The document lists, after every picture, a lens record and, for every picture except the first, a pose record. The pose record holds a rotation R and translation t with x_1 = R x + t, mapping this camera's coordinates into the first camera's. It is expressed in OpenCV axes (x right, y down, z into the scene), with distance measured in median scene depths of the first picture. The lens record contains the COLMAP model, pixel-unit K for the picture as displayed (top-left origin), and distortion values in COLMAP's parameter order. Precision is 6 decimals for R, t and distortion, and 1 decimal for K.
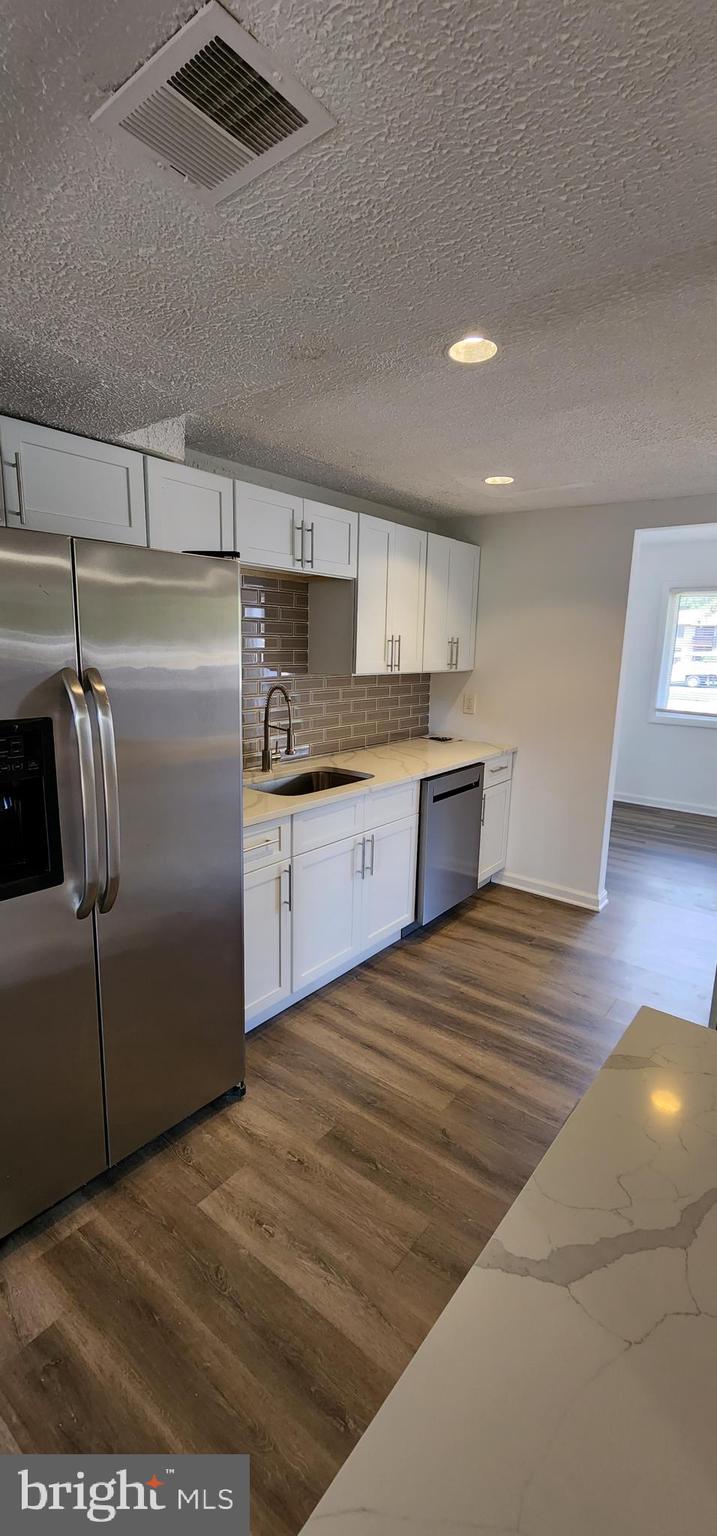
lens RADIAL K [[635.9, 0, 343.7], [0, 635.9, 769.8], [0, 0, 1]] dist [-0.001814, -0.000134]
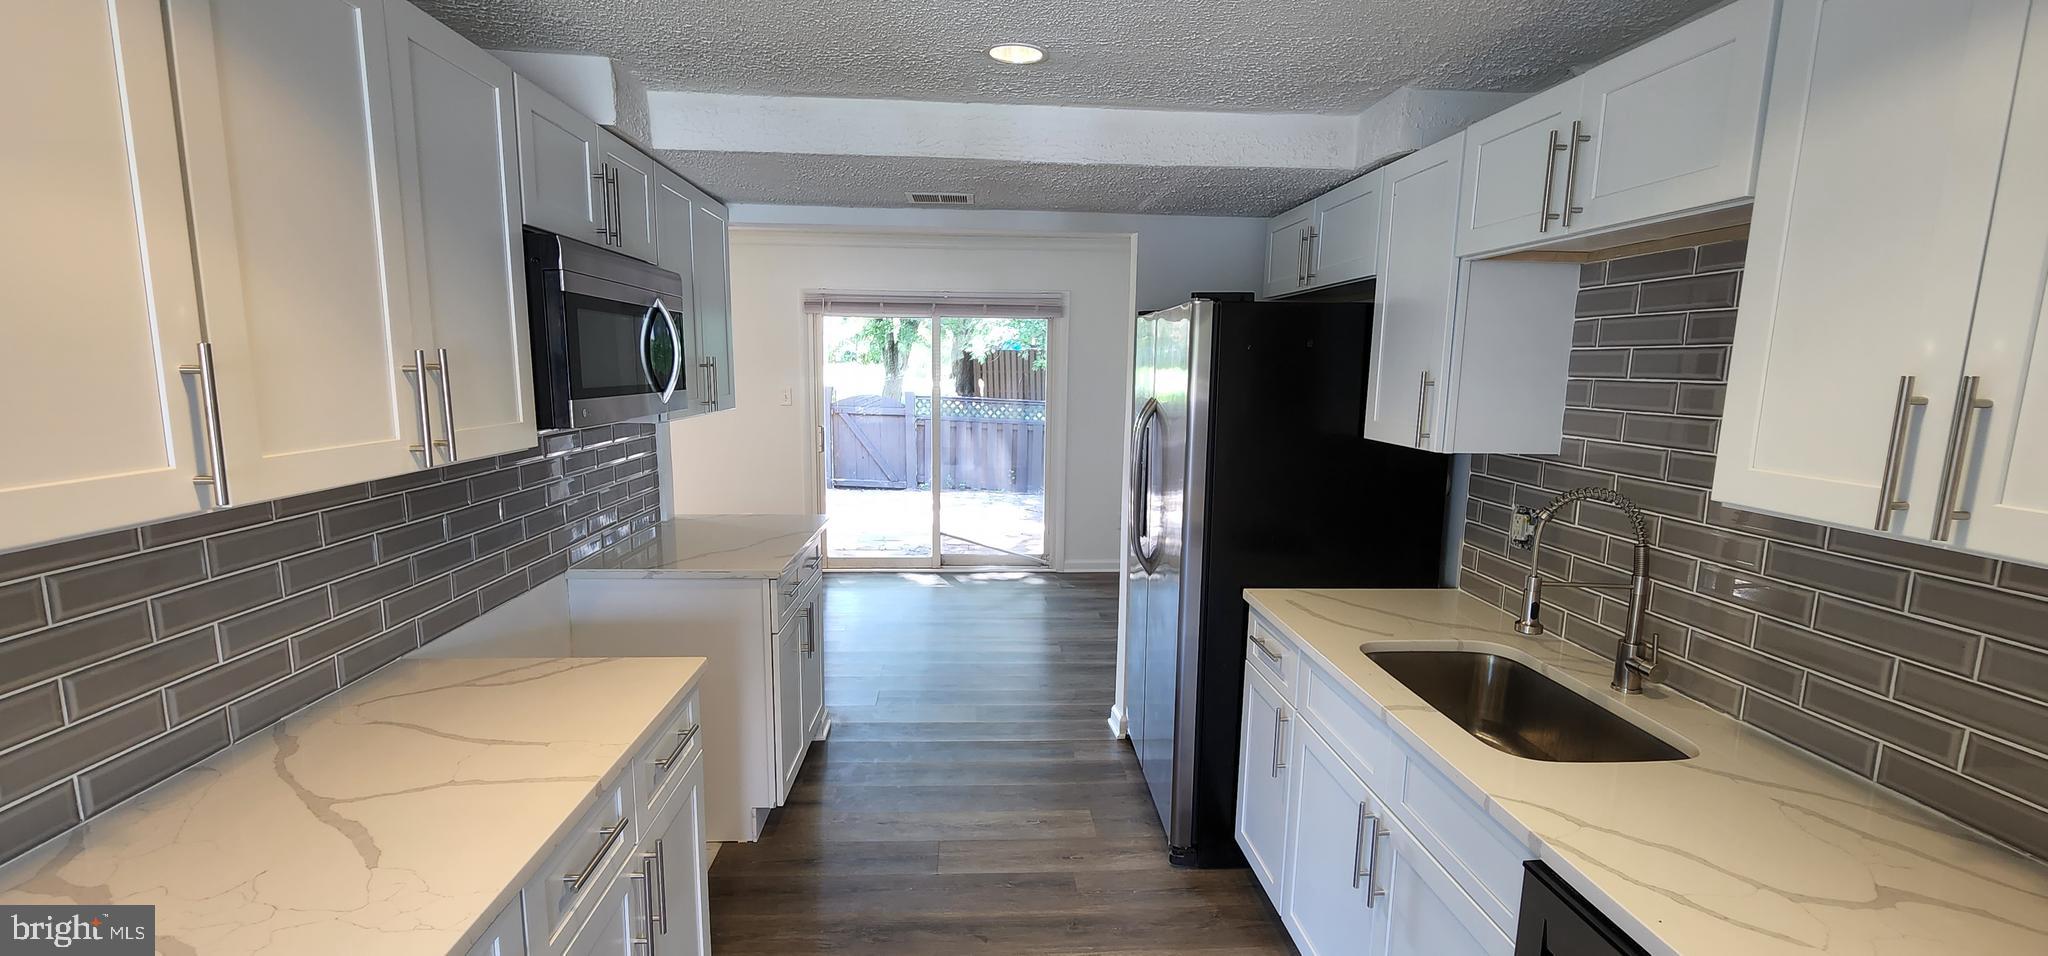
lens RADIAL K [[839.4, 0, 1014.2], [0, 839.4, 494.5], [0, 0, 1]] dist [-0.000102, 0.000177]
pose [[-0.738501, 0.071688, -0.670430, 0.582651], [-0.163496, 0.945617, 0.281209, -0.223761], [0.654129, 0.317286, -0.686618, 1.113190]]
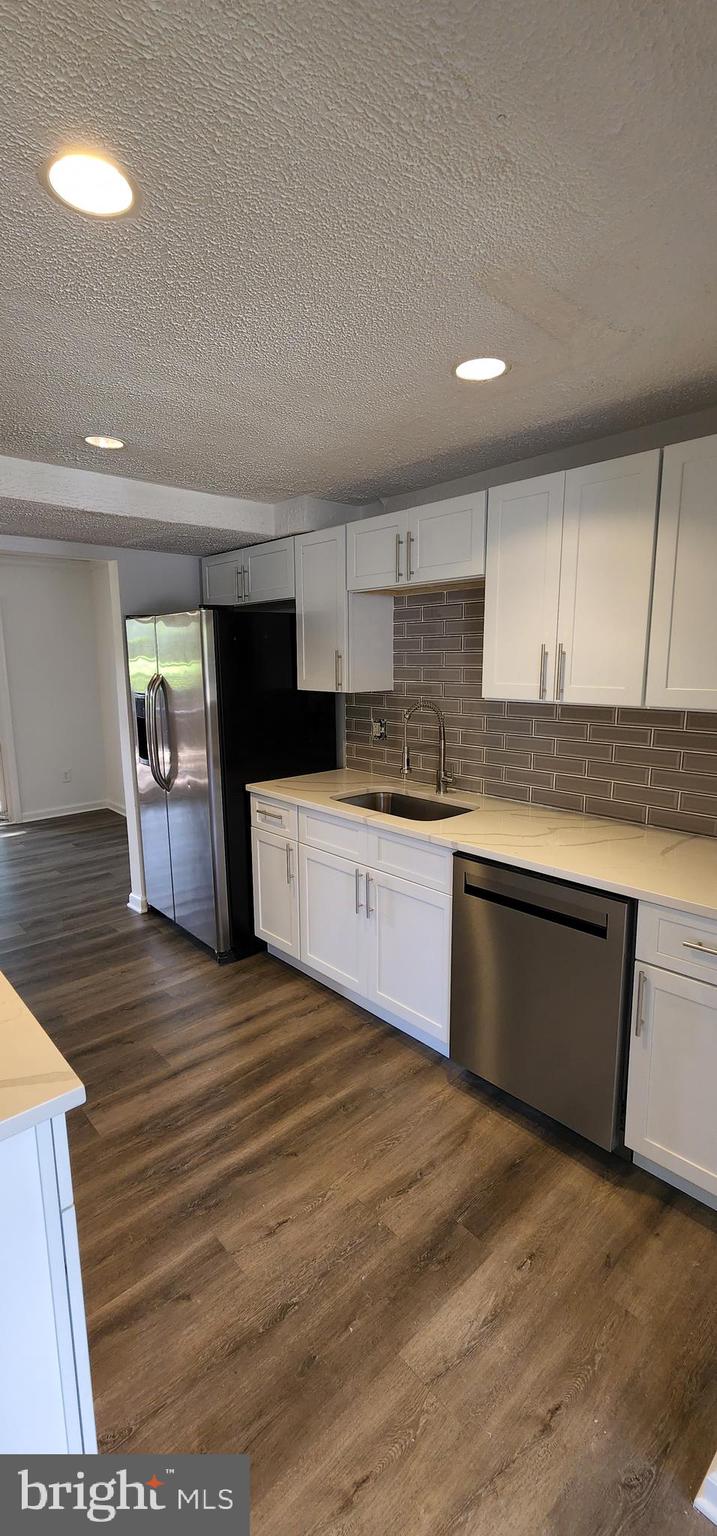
lens RADIAL K [[625.6, 0, 346.2], [0, 625.6, 769.6], [0, 0, 1]] dist [-0.001451, -0.000206]
pose [[-0.159270, 0.155853, -0.974855, 0.841624], [-0.188248, 0.964548, 0.184961, -0.184414], [0.969121, 0.212974, -0.124285, 1.003031]]
